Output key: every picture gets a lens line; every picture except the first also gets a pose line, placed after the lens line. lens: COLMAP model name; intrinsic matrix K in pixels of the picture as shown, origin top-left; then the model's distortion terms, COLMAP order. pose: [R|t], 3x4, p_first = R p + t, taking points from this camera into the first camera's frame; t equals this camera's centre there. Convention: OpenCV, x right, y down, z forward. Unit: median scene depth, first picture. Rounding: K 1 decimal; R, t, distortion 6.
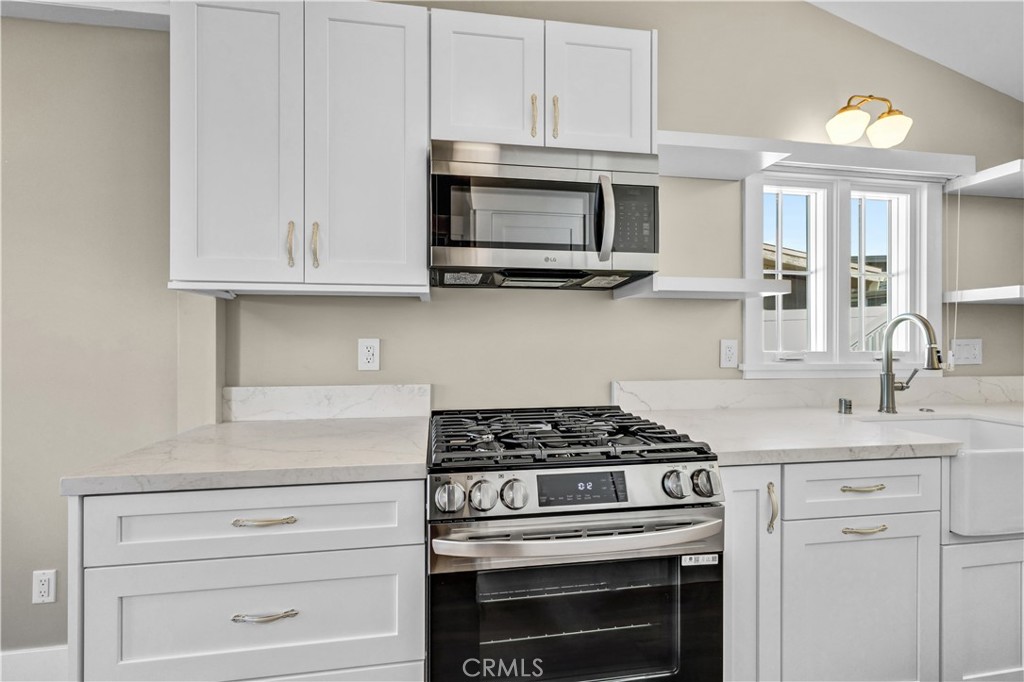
lens RADIAL K [[420.2, 0, 514.6], [0, 420.2, 334.0], [0, 0, 1]] dist [-0.004267, -0.000531]
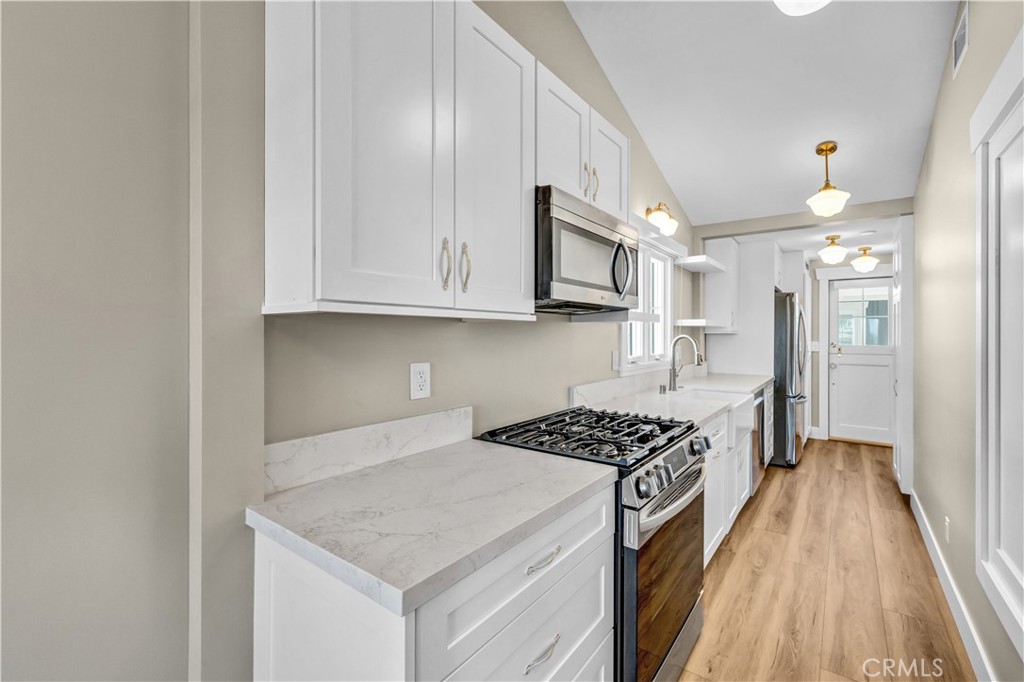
lens RADIAL K [[420.2, 0, 536.4], [0, 420.2, 330.8], [0, 0, 1]] dist [-0.004267, -0.000531]
pose [[0.706756, 0.005167, 0.707439, -0.810554], [-0.006142, 0.999980, -0.001168, -0.059791], [-0.707431, -0.003520, 0.706774, 0.186729]]
